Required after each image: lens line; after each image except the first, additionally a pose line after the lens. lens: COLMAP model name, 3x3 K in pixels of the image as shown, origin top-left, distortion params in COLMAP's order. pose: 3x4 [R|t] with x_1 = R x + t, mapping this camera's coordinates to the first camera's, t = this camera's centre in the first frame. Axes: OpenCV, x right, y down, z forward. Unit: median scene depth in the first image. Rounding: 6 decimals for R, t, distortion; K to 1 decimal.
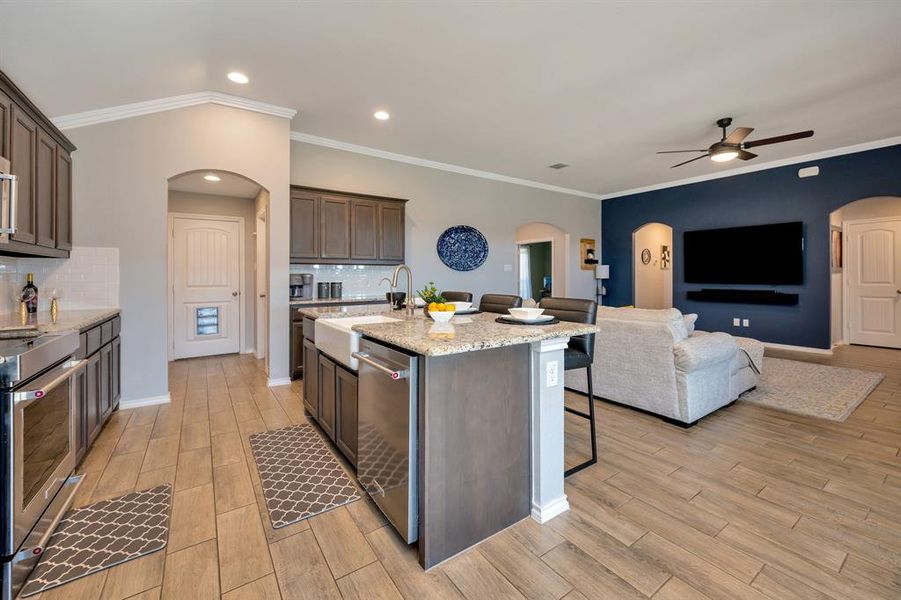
lens RADIAL K [[355.1, 0, 453.6], [0, 355.1, 273.3], [0, 0, 1]] dist [-0.002450, -0.000630]
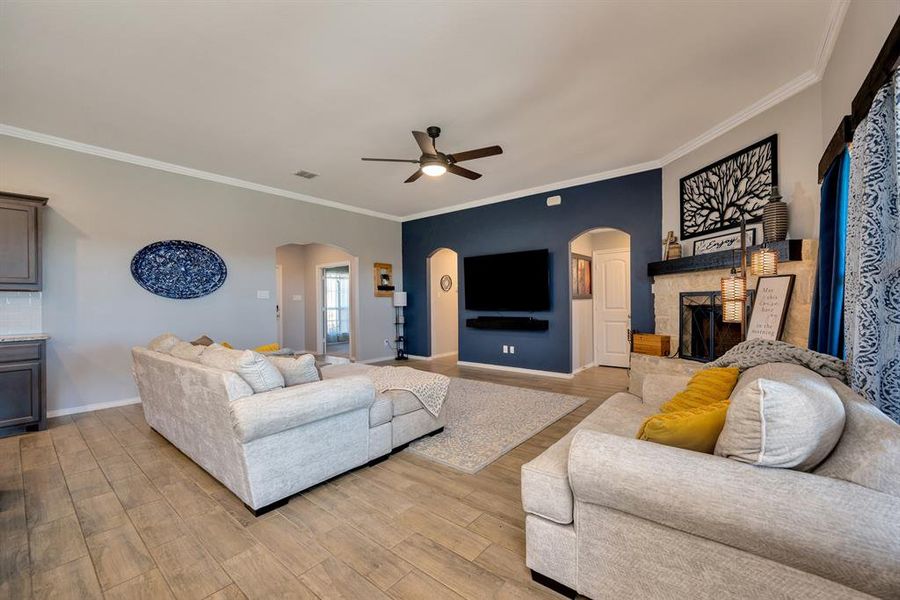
lens RADIAL K [[356.9, 0, 450.0], [0, 356.9, 300.0], [0, 0, 1]] dist [-0.000998, 0.000021]
pose [[0.959807, -0.004473, 0.280625, 0.372044], [0.004944, 0.999987, -0.000971, -0.000096], [-0.280617, 0.002319, 0.959817, 0.082689]]
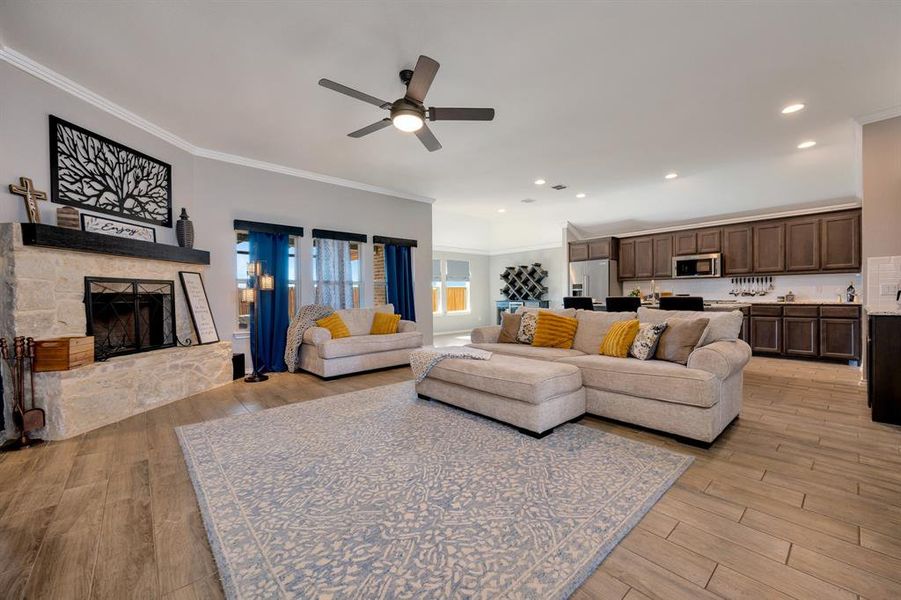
lens RADIAL K [[357.3, 0, 450.5], [0, 357.3, 300.0], [0, 0, 1]] dist [-0.000998, 0.000021]
pose [[-0.992676, 0.016162, -0.119723, 0.518248], [0.015557, 0.999861, 0.005988, 0.026531], [0.119803, 0.004081, -0.992789, 1.194254]]
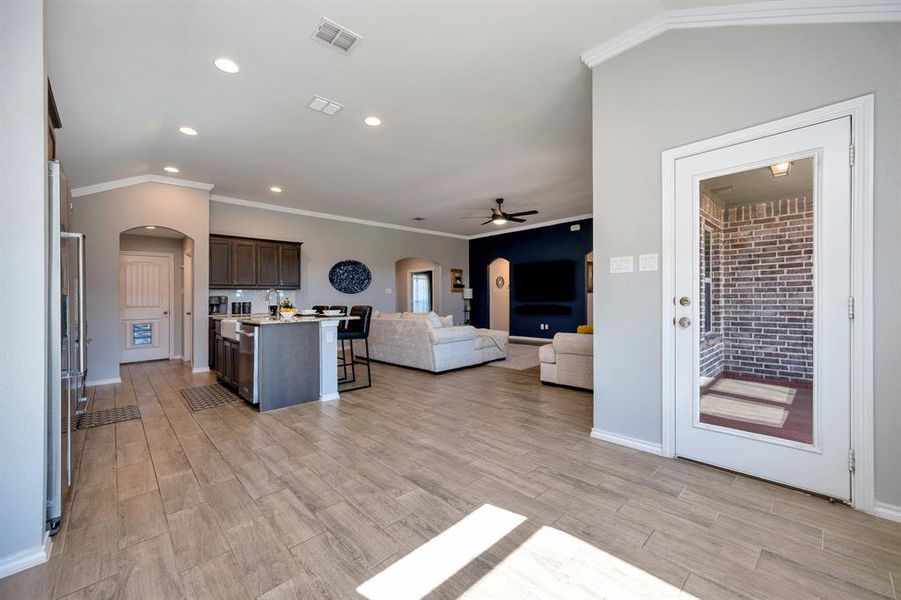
lens RADIAL K [[343.6, 0, 450.5], [0, 343.6, 300.0], [0, 0, 1]] dist [-0.000032, 0.000001]
pose [[0.987894, -0.010036, 0.154806, 0.200361], [0.008808, 0.999924, 0.008619, 0.010476], [-0.154881, -0.007151, 0.987907, -0.361900]]
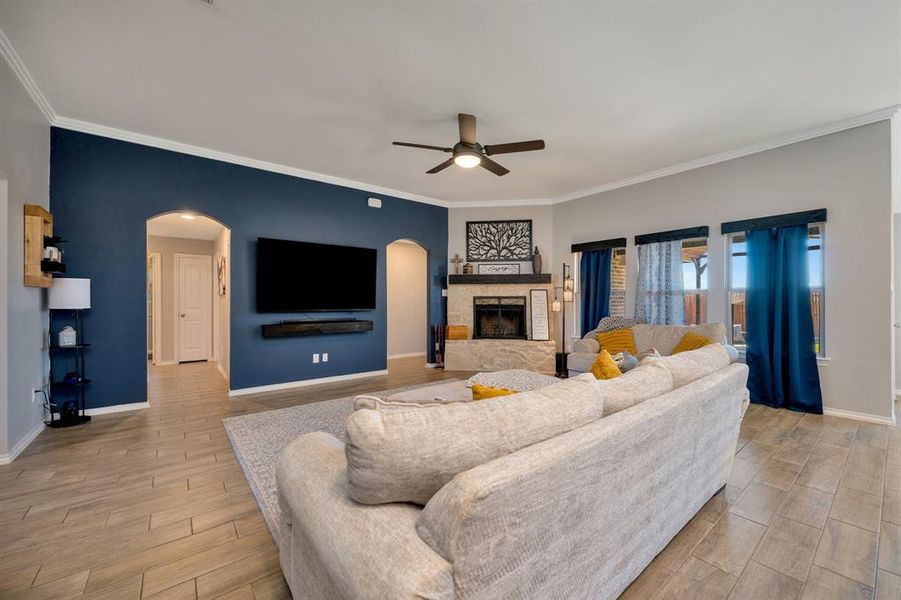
lens RADIAL K [[357.3, 0, 450.5], [0, 357.3, 300.0], [0, 0, 1]] dist [-0.000998, 0.000021]
pose [[-0.066073, 0.008801, 0.997776, -0.056083], [-0.004040, 0.999951, -0.009088, 0.007464], [-0.997807, -0.004632, -0.066034, 0.749218]]
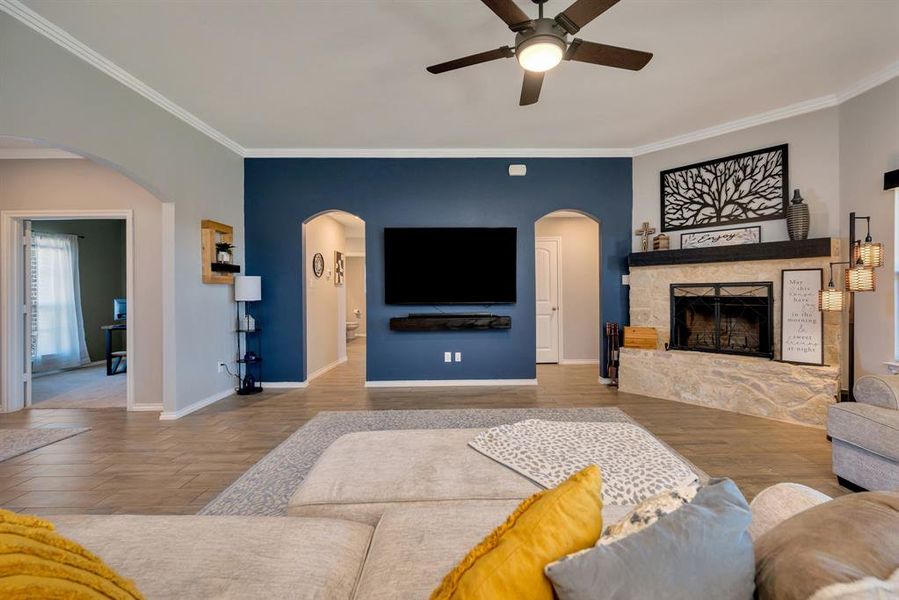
lens RADIAL K [[369.2, 0, 465.7], [0, 369.2, 292.0], [0, 0, 1]] dist [-0.001492, -0.000166]
pose [[0.555272, 0.001137, 0.831668, 0.181001], [0.001102, 0.999997, -0.002104, 0.003710], [-0.831668, 0.002085, 0.555269, 0.546843]]
